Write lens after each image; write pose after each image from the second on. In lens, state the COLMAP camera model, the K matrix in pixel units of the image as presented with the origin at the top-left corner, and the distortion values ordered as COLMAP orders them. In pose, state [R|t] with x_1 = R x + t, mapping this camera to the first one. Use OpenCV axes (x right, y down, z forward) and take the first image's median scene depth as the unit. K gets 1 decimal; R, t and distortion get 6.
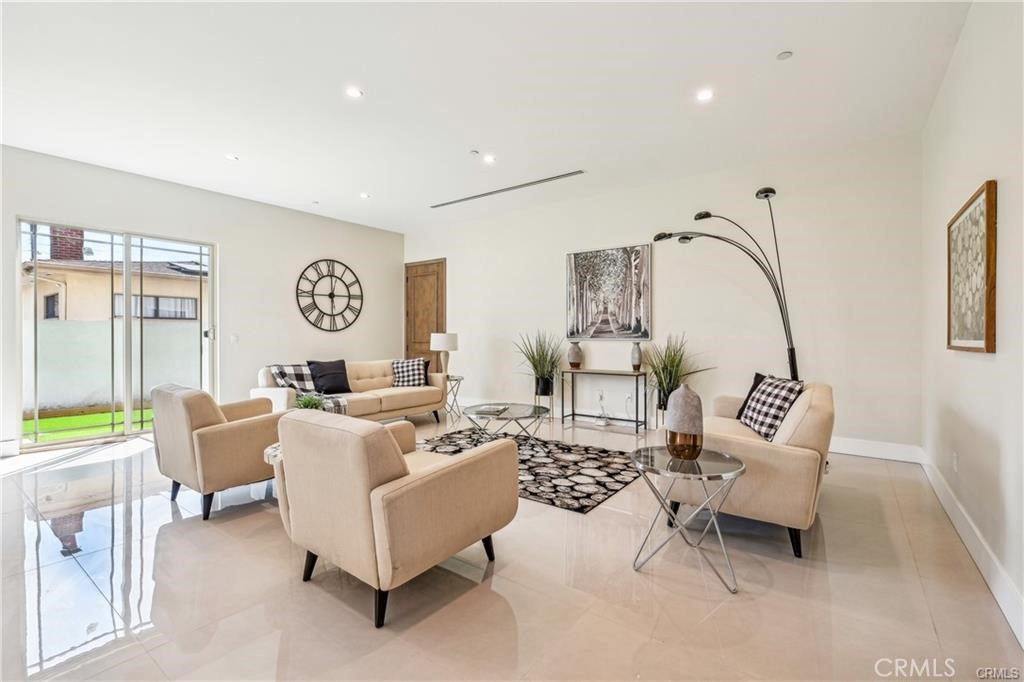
lens RADIAL K [[442.5, 0, 523.0], [0, 442.5, 335.7], [0, 0, 1]] dist [-0.001427, -0.000131]
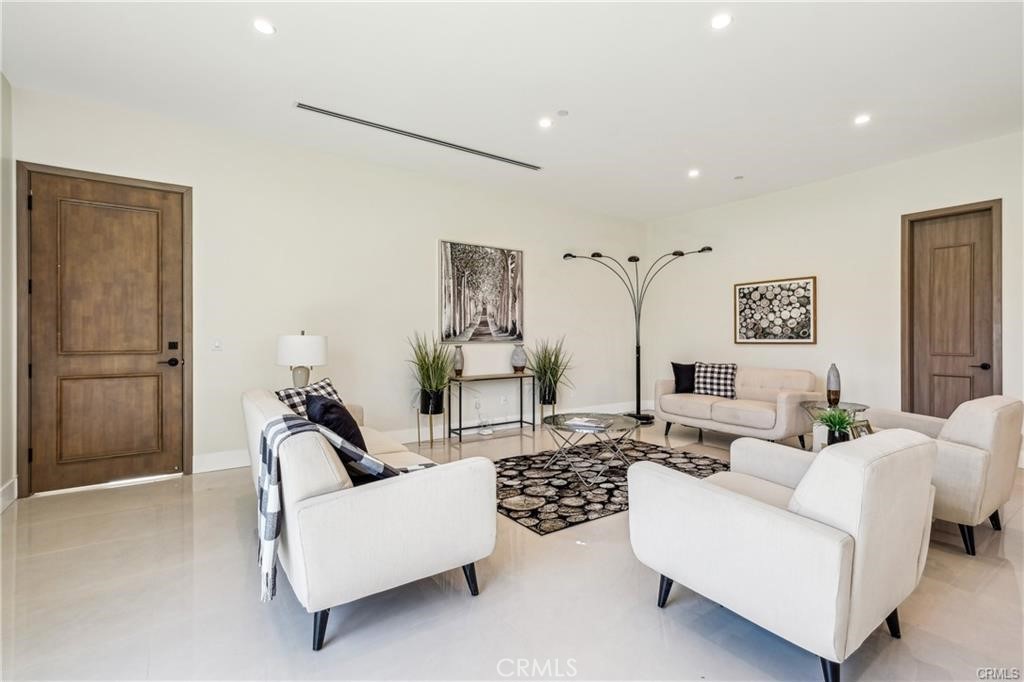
lens RADIAL K [[463.3, 0, 515.4], [0, 463.3, 335.4], [0, 0, 1]] dist [-0.001004, -0.000033]
pose [[0.335385, 0.002634, 0.942078, -0.718691], [0.003867, 0.999984, -0.004172, -0.001999], [-0.942073, 0.005042, 0.335369, 0.610673]]
